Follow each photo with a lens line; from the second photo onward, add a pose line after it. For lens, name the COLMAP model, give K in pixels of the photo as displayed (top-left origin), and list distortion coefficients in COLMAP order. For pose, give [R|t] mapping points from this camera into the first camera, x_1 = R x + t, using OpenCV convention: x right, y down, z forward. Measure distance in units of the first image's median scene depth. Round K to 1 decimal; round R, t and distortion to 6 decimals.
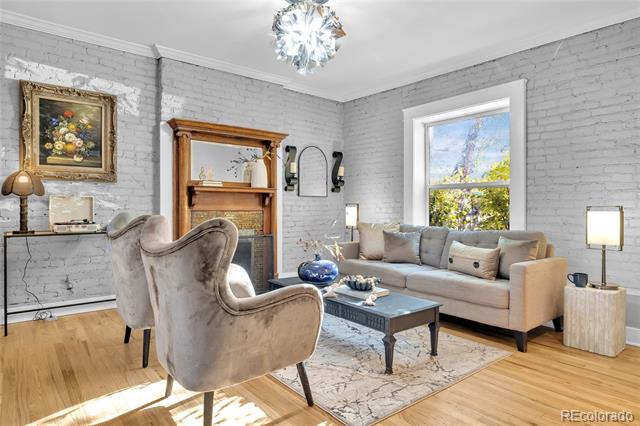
lens RADIAL K [[370.0, 0, 314.7], [0, 370.0, 209.3], [0, 0, 1]] dist [-0.006029, 0.001422]
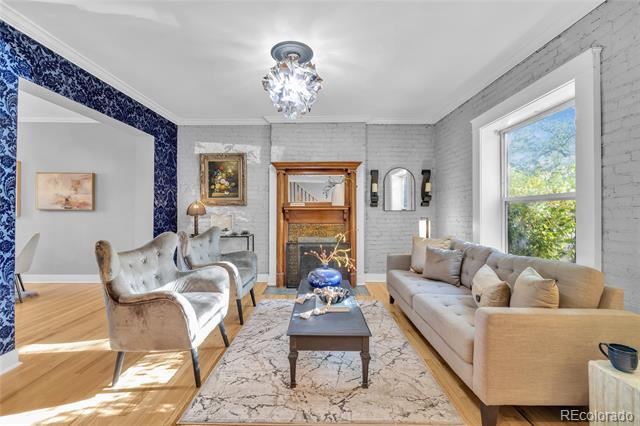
lens RADIAL K [[268.4, 0, 324.1], [0, 268.4, 210.6], [0, 0, 1]] dist [0.001075, -0.000334]
pose [[0.788898, -0.010866, -0.614428, 0.433759], [0.001548, 0.999876, -0.015694, -0.029427], [0.614523, 0.011430, 0.788816, 0.252635]]
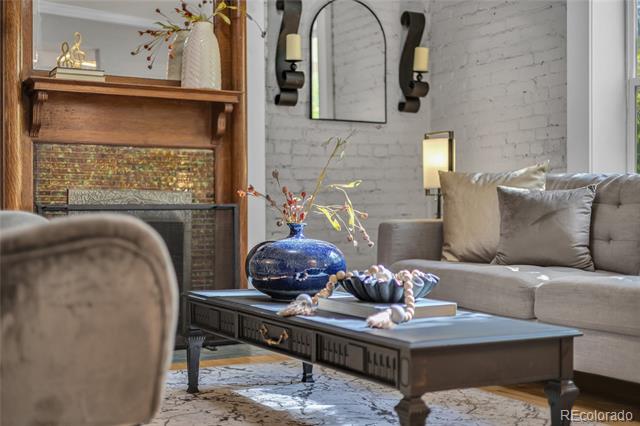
lens RADIAL K [[867.4, 0, 321.4], [0, 867.4, 214.3], [0, 0, 1]] dist [-0.051990, 0.000000]
pose [[0.989515, -0.003110, -0.144395, 0.136638], [0.003556, 0.999990, 0.002827, 0.086856], [0.144385, -0.003311, 0.989516, 0.066215]]
